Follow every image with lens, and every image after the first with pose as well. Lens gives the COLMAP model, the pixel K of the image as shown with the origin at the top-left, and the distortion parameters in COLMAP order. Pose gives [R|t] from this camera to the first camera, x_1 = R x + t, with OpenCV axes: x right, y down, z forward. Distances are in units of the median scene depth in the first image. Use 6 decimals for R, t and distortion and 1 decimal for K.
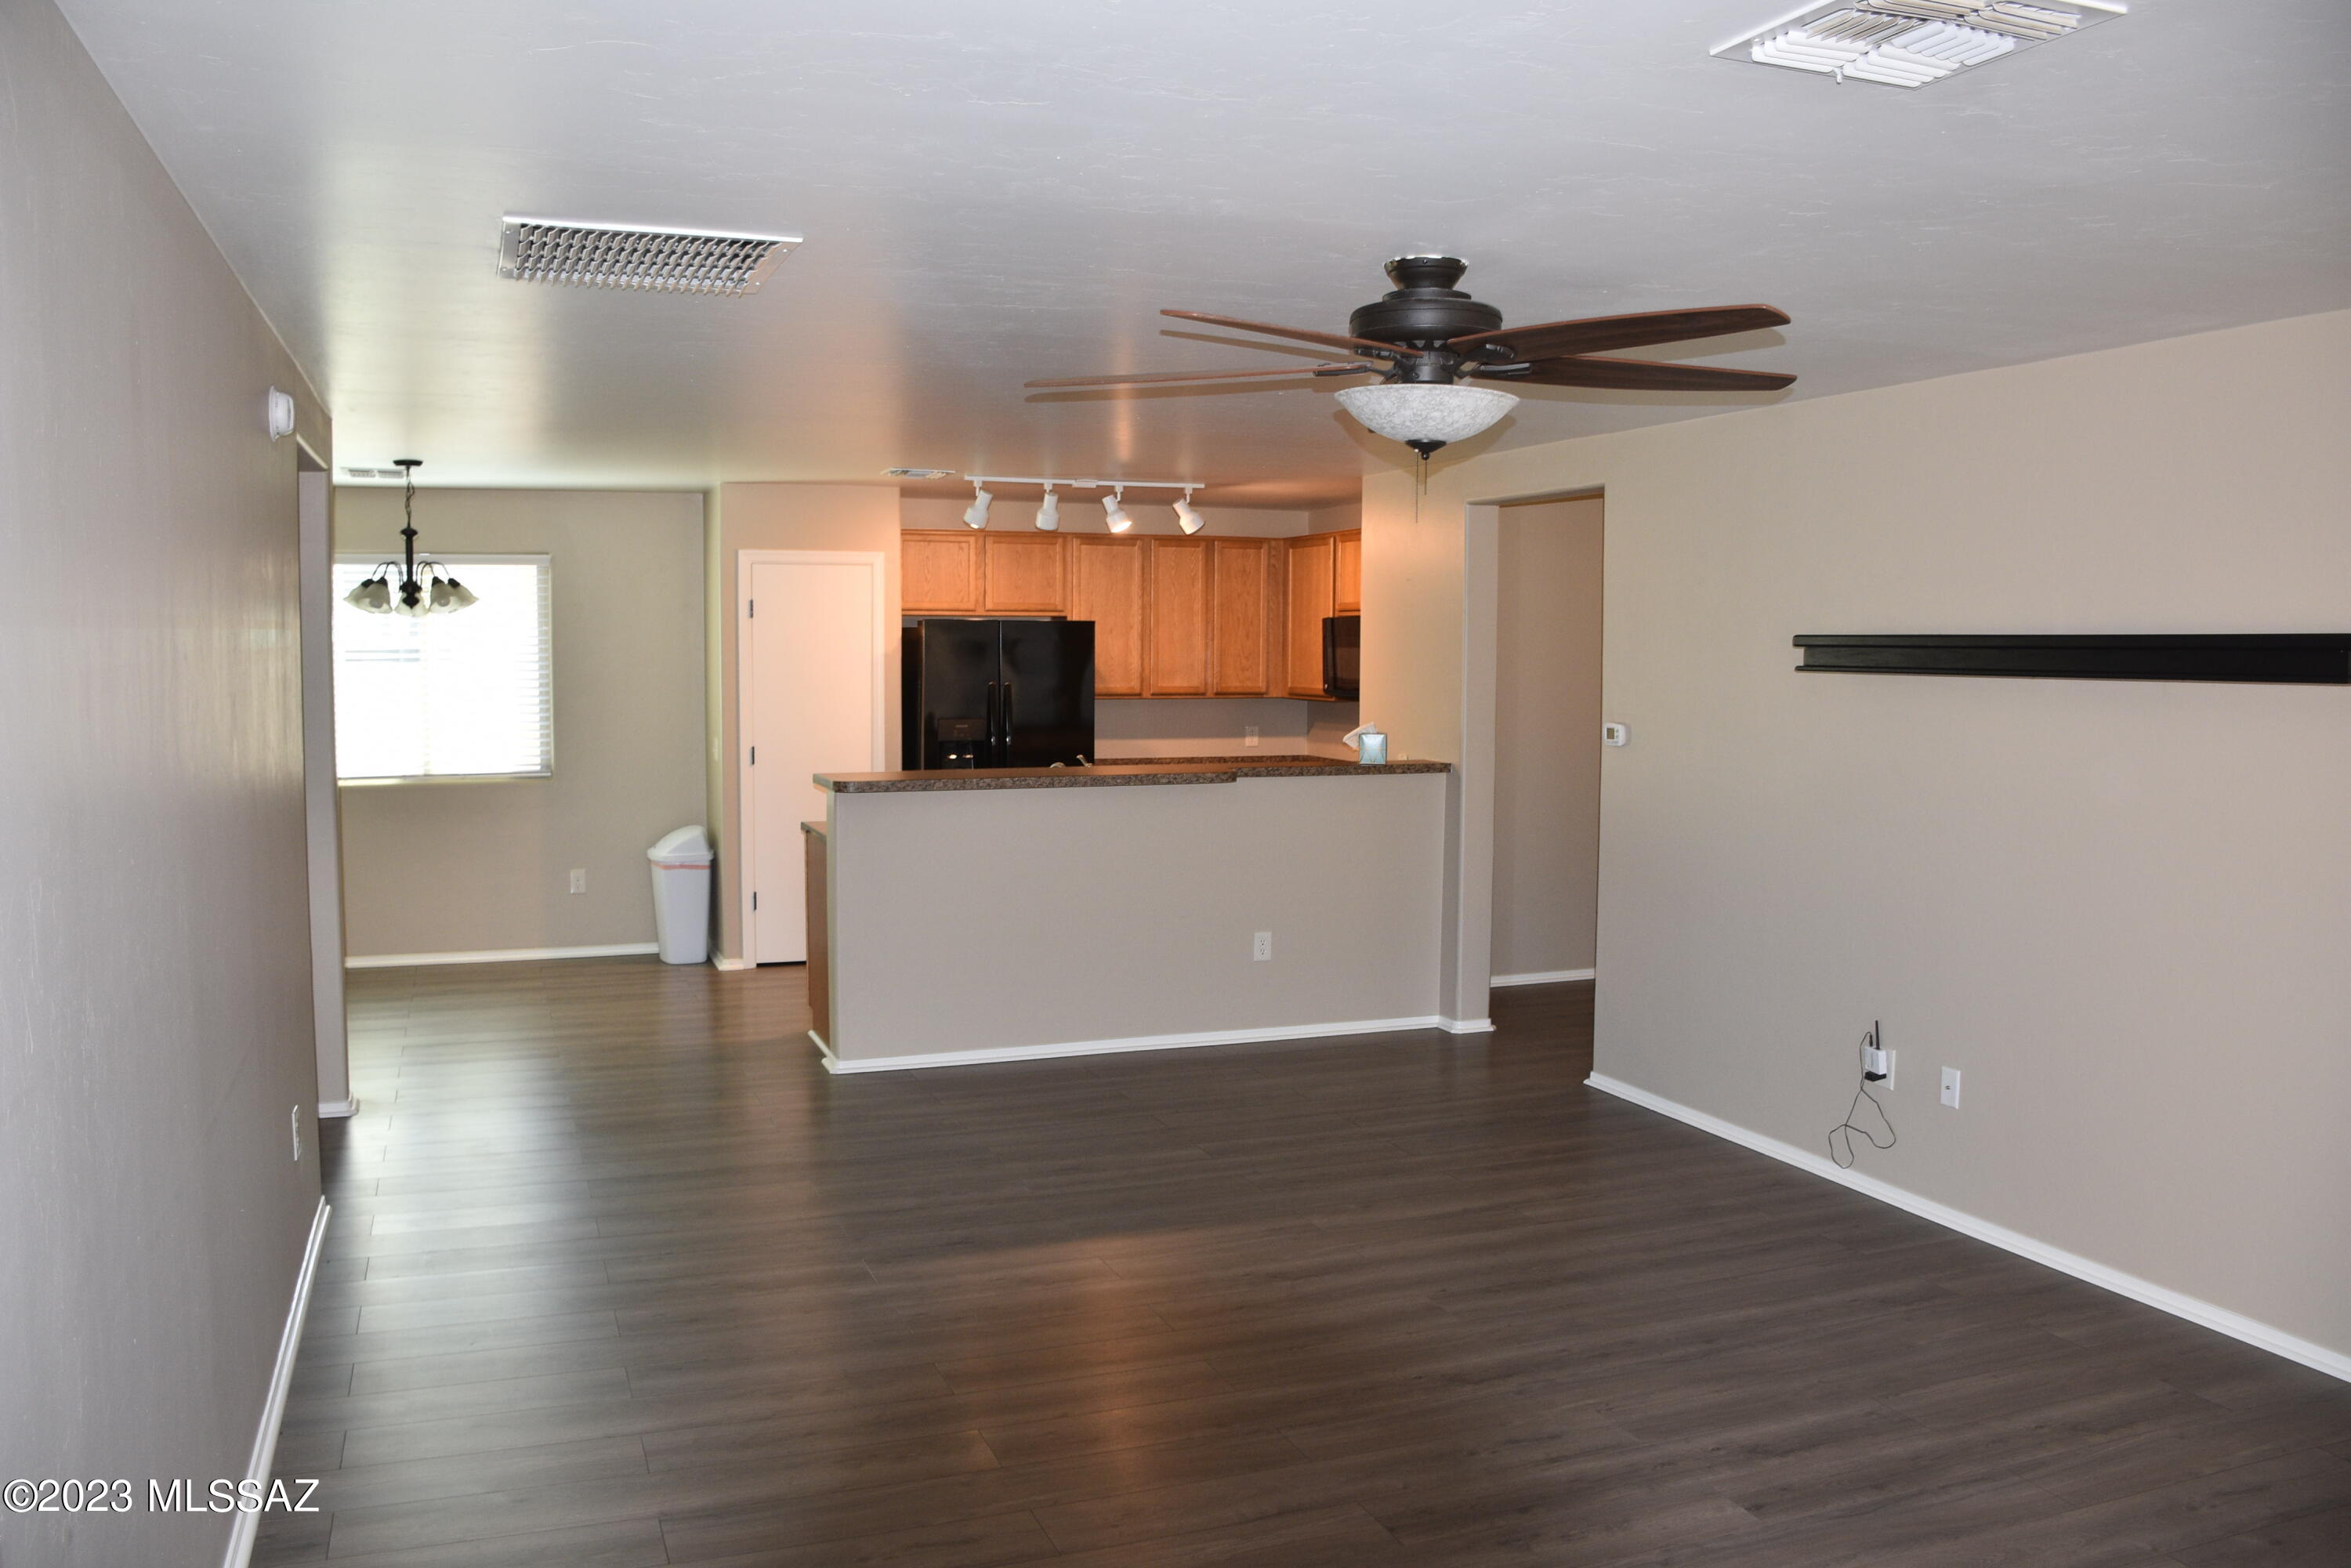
lens RADIAL K [[1833.0, 0, 1160.8], [0, 1833.0, 763.4], [0, 0, 1]] dist [-0.151845, 0.107309]
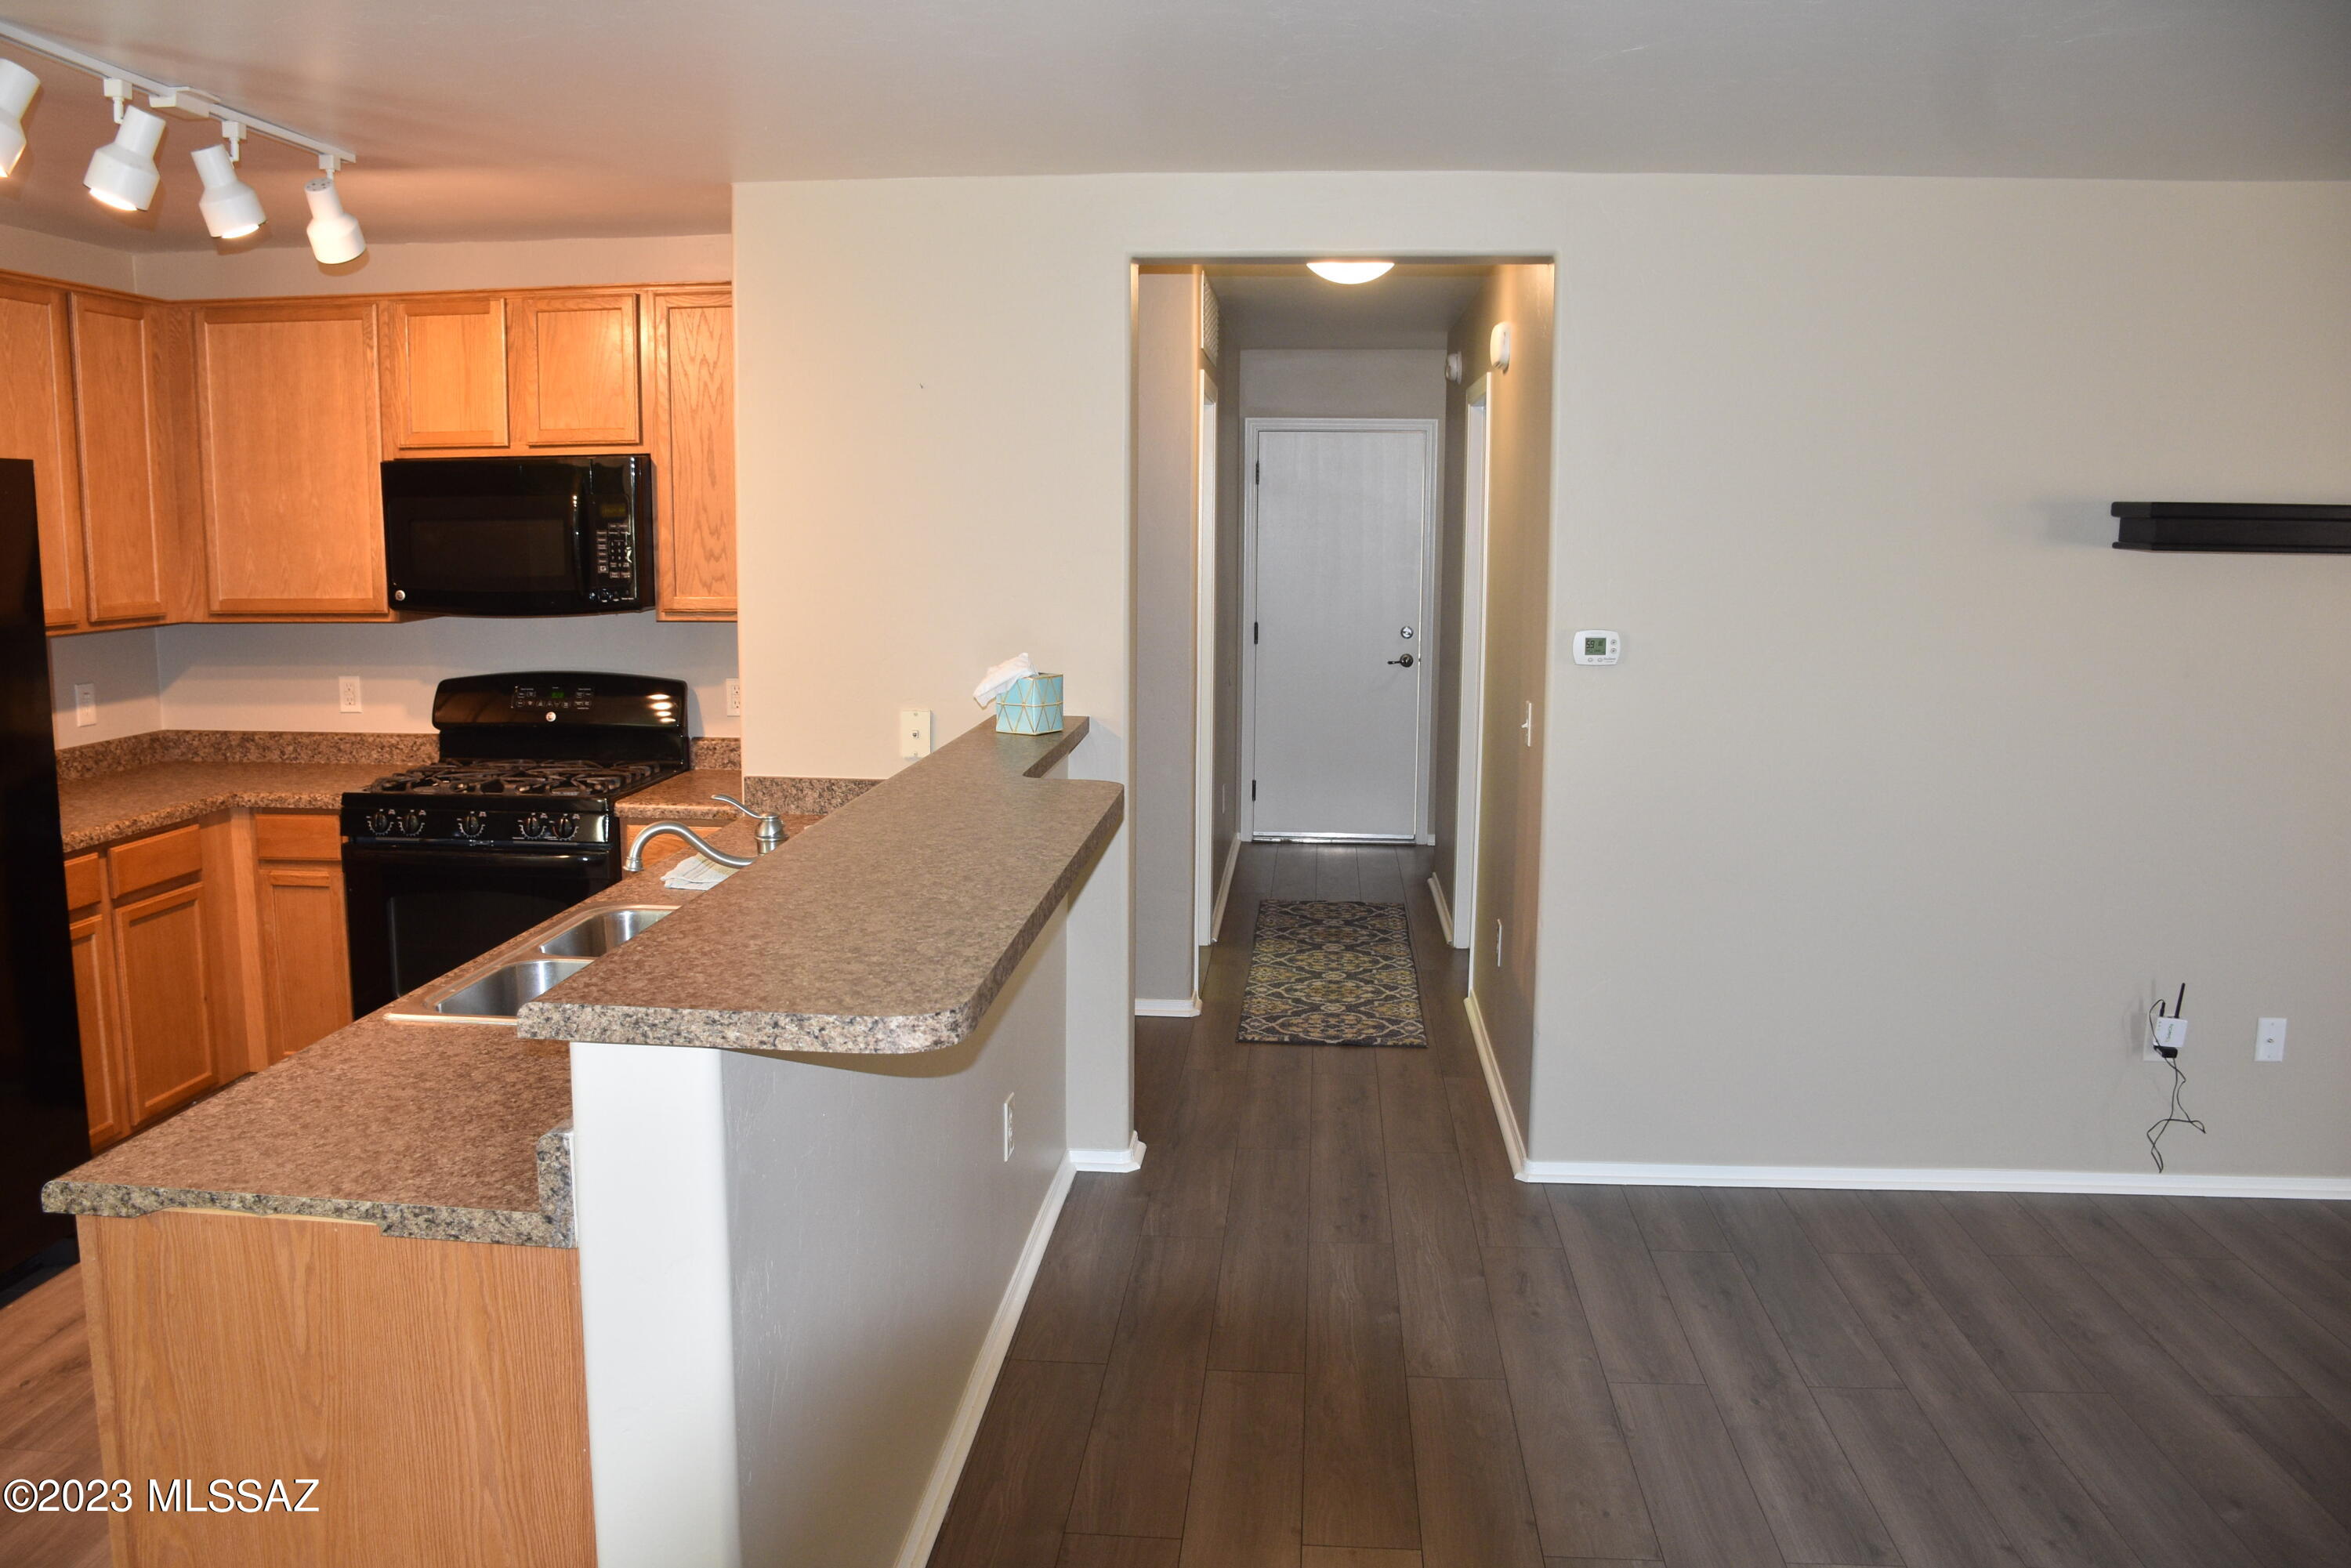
lens RADIAL K [[1833.0, 0, 1148.5], [0, 1833.0, 787.8], [0, 0, 1]] dist [-0.151845, 0.107309]
pose [[0.442095, -0.135691, 0.886645, -0.291643], [0.058532, 0.990749, 0.122438, -0.040056], [-0.895056, -0.002232, 0.445947, 0.626850]]
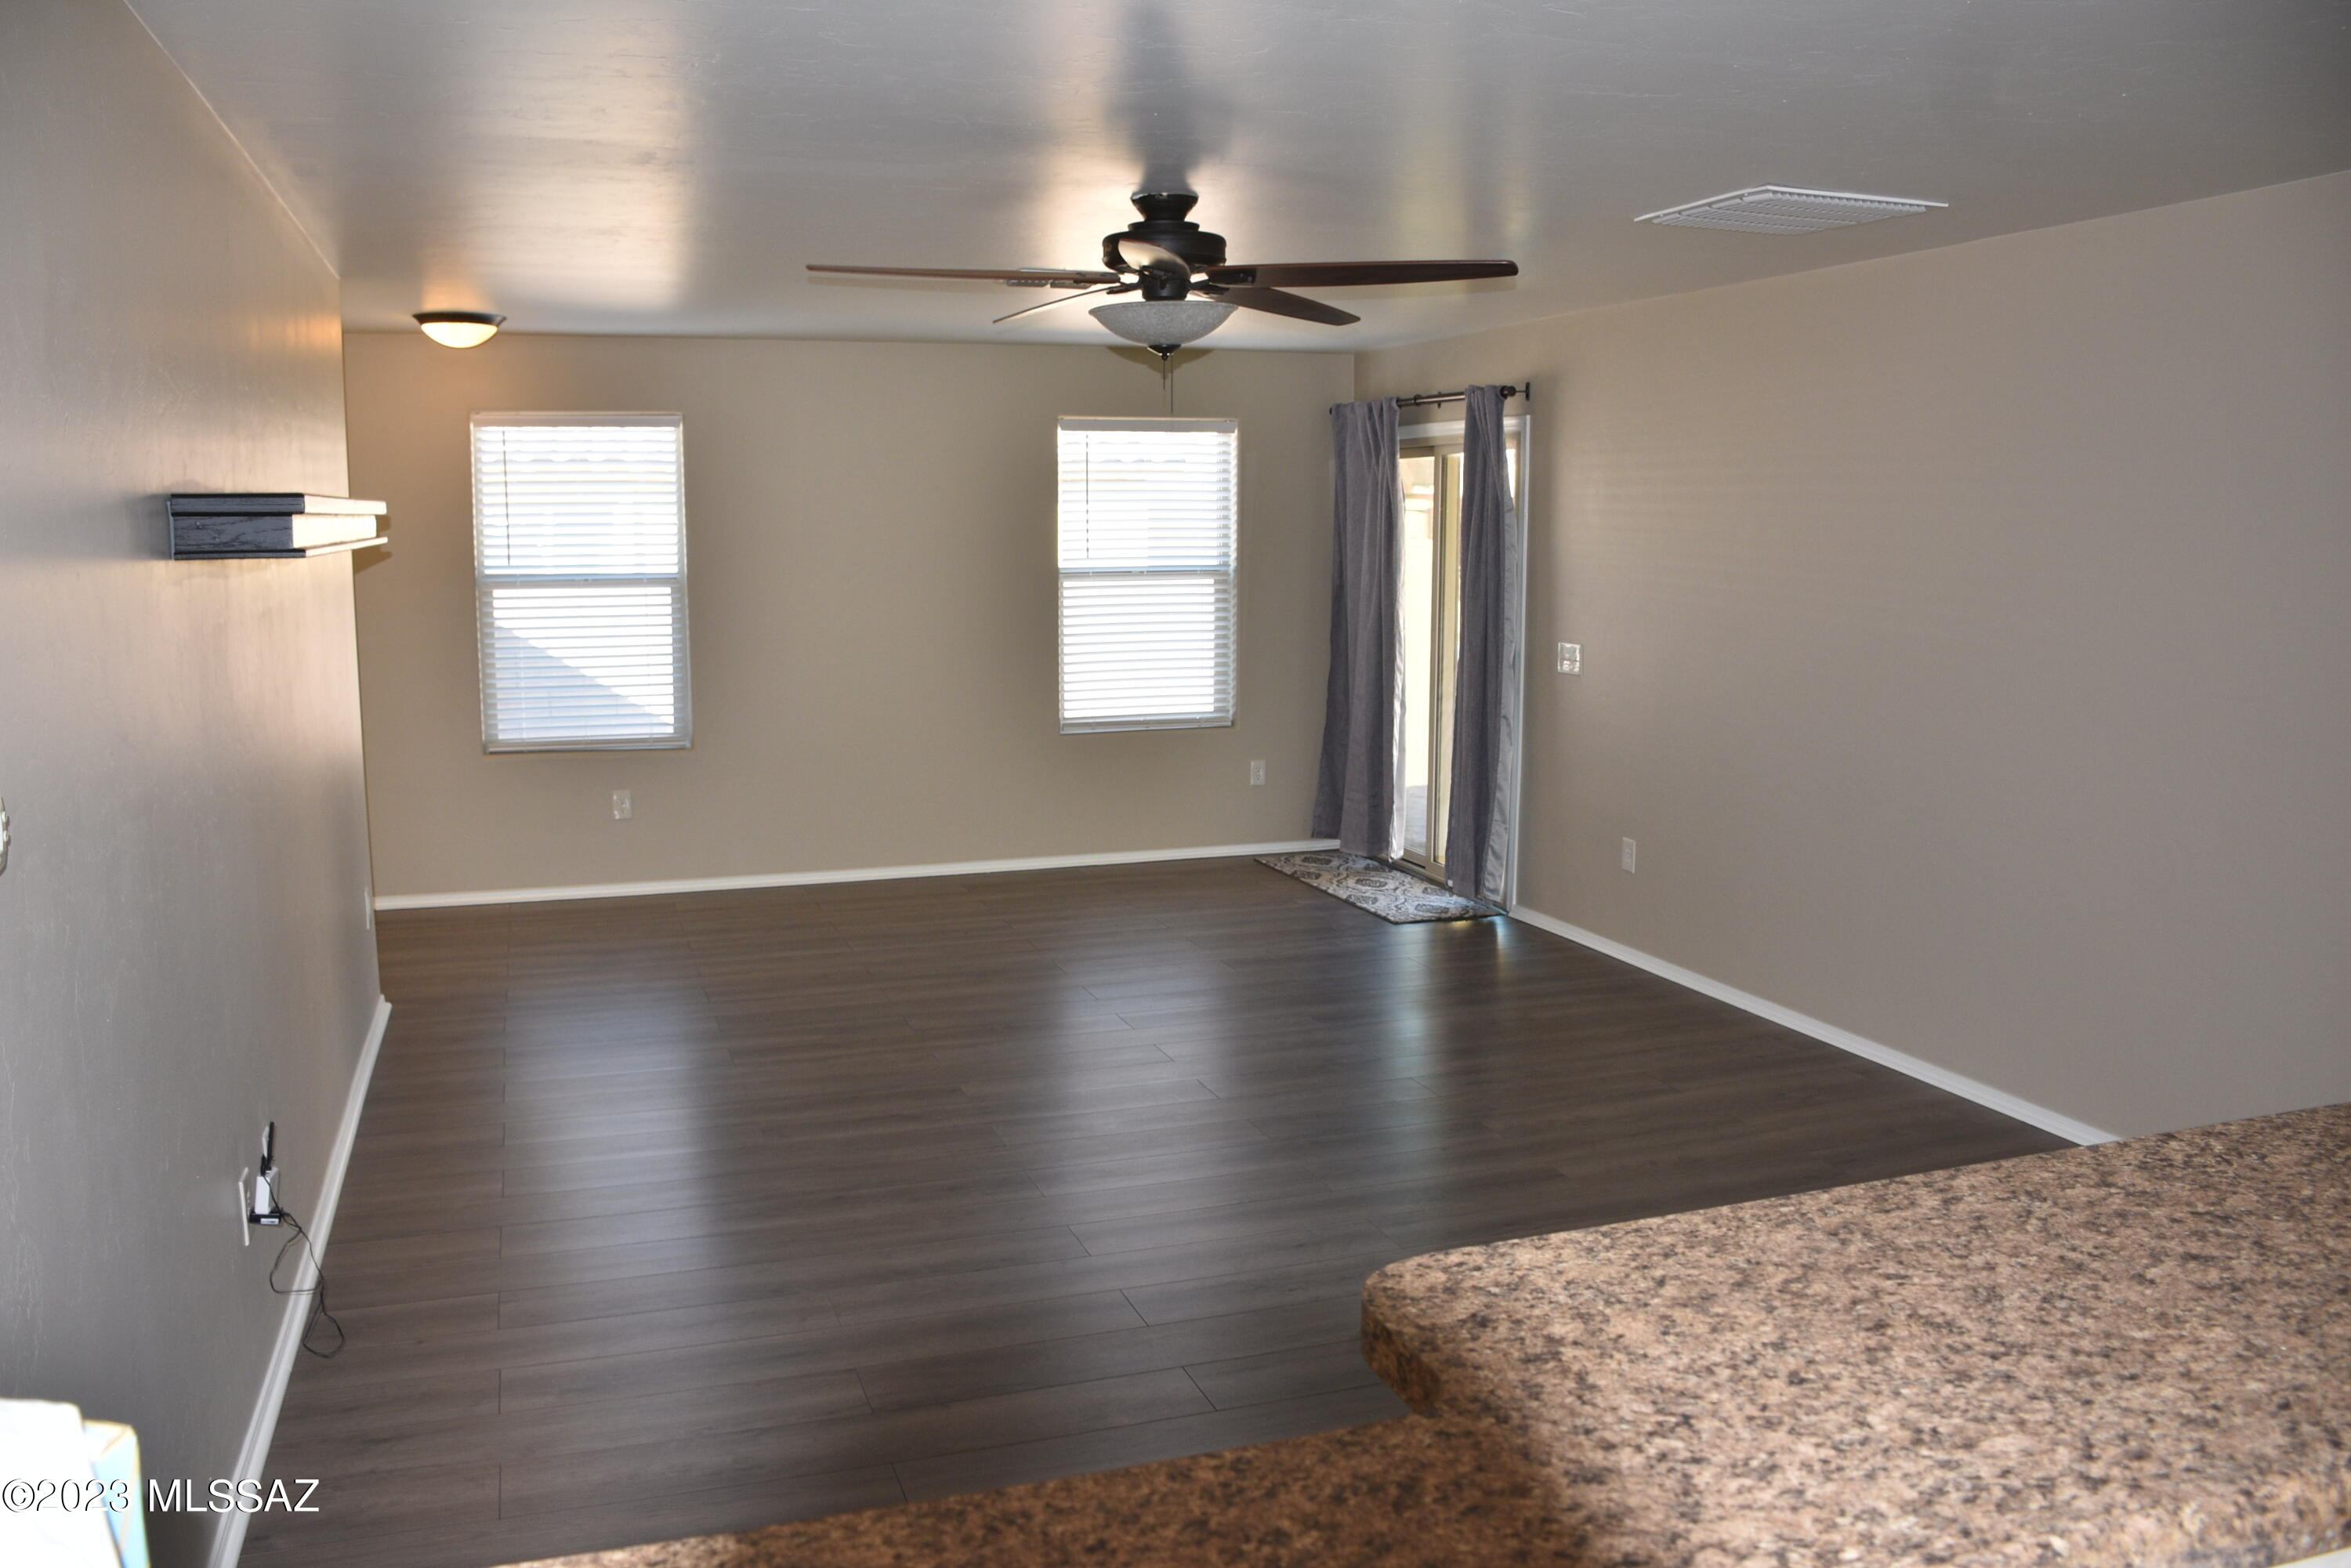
lens RADIAL K [[1833.0, 0, 1165.1], [0, 1833.0, 785.7], [0, 0, 1]] dist [-0.151845, 0.107309]
pose [[-0.999531, -0.012236, 0.028090, -0.091932], [-0.006332, 0.979496, 0.201366, -0.032493], [-0.029978, 0.201093, -0.979113, 0.945231]]
